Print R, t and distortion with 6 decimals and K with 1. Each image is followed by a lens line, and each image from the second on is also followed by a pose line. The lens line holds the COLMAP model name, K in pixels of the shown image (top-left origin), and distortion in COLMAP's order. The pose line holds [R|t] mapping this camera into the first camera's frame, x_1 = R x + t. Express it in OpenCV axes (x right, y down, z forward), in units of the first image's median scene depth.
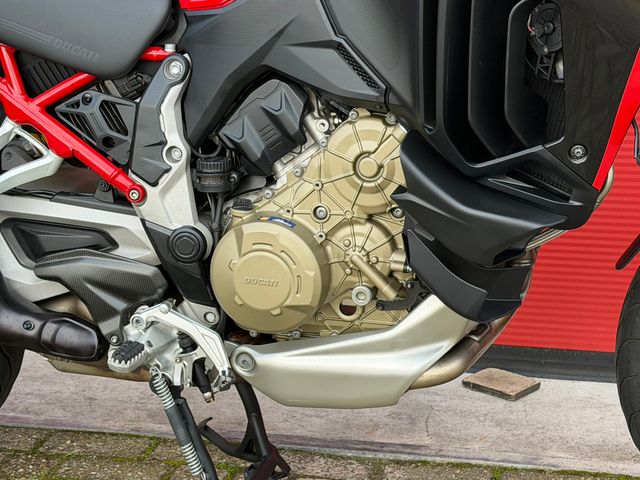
lens RADIAL K [[1356.9, 0, 323.1], [0, 1356.9, 257.7], [0, 0, 1]] dist [0.147546, 0.000000]
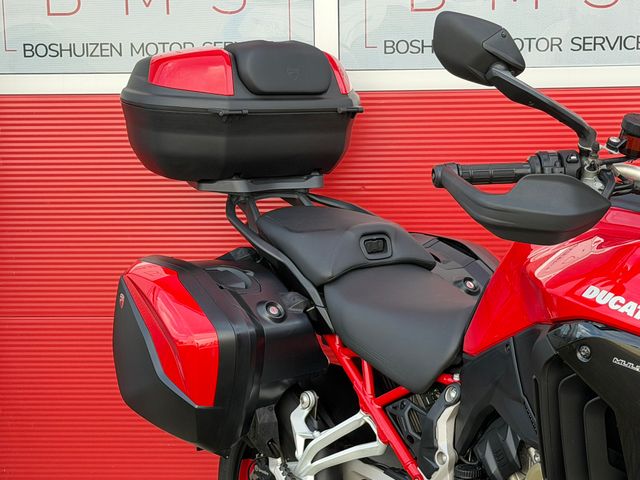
lens RADIAL K [[1356.9, 0, 322.7], [0, 1356.9, 251.7], [0, 0, 1]] dist [0.147546, 0.000000]
pose [[0.760165, 0.087985, -0.643745, 0.625102], [-0.168050, 0.983699, -0.063993, -0.165785], [0.627621, 0.156826, 0.762560, -0.111675]]
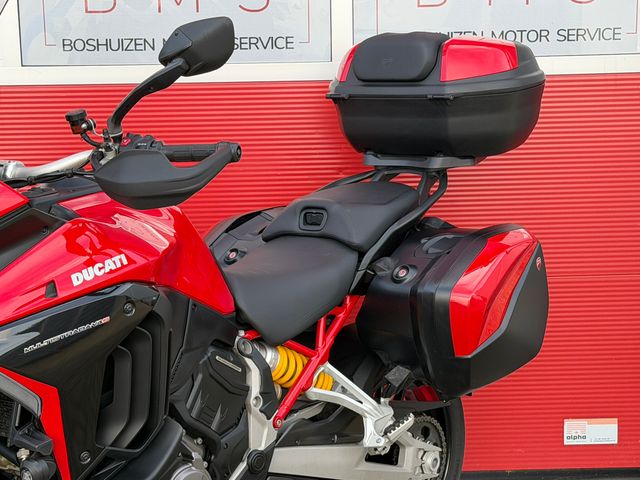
lens RADIAL K [[1356.9, 0, 316.2], [0, 1356.9, 254.8], [0, 0, 1]] dist [0.147546, 0.000000]
pose [[0.835775, 0.078401, -0.543446, 0.928703], [-0.137523, 0.988096, -0.068950, -0.171226], [0.531571, 0.132363, 0.836607, -0.165555]]
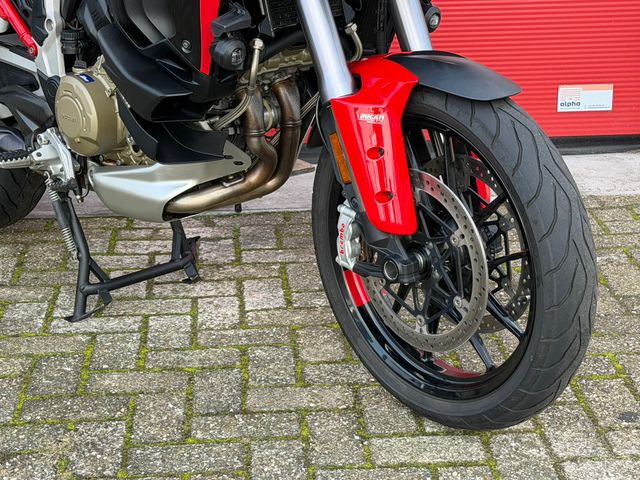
lens RADIAL K [[1356.9, 0, 326.3], [0, 1356.9, 249.1], [0, 0, 1]] dist [0.147546, 0.000000]
pose [[0.845784, 0.170326, -0.505607, 0.906972], [-0.140211, 0.985321, 0.097382, -0.023365], [0.514772, -0.011472, 0.857251, -0.107593]]
